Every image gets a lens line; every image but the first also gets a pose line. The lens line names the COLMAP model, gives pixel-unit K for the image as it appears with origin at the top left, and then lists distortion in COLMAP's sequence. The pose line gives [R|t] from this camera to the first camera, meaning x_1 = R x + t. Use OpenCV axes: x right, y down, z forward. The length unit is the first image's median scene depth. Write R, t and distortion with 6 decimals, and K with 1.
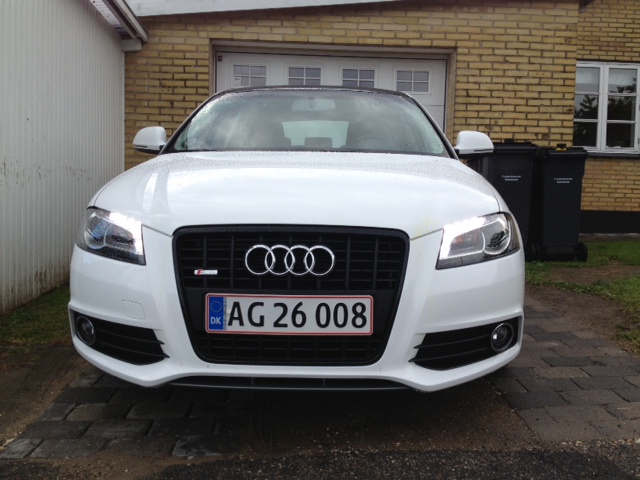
lens RADIAL K [[650.2, 0, 327.4], [0, 650.2, 238.8], [0, 0, 1]] dist [0.152636, -0.379894]
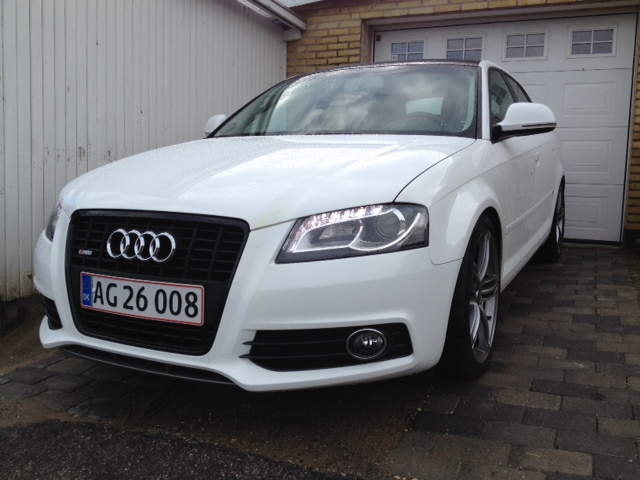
lens RADIAL K [[650.2, 0, 327.4], [0, 650.2, 238.8], [0, 0, 1]] dist [0.152636, -0.379894]
pose [[0.878913, 0.048229, -0.474538, 0.680062], [-0.031699, 0.998582, 0.042778, -0.030867], [0.475928, -0.022556, 0.879195, 0.220268]]
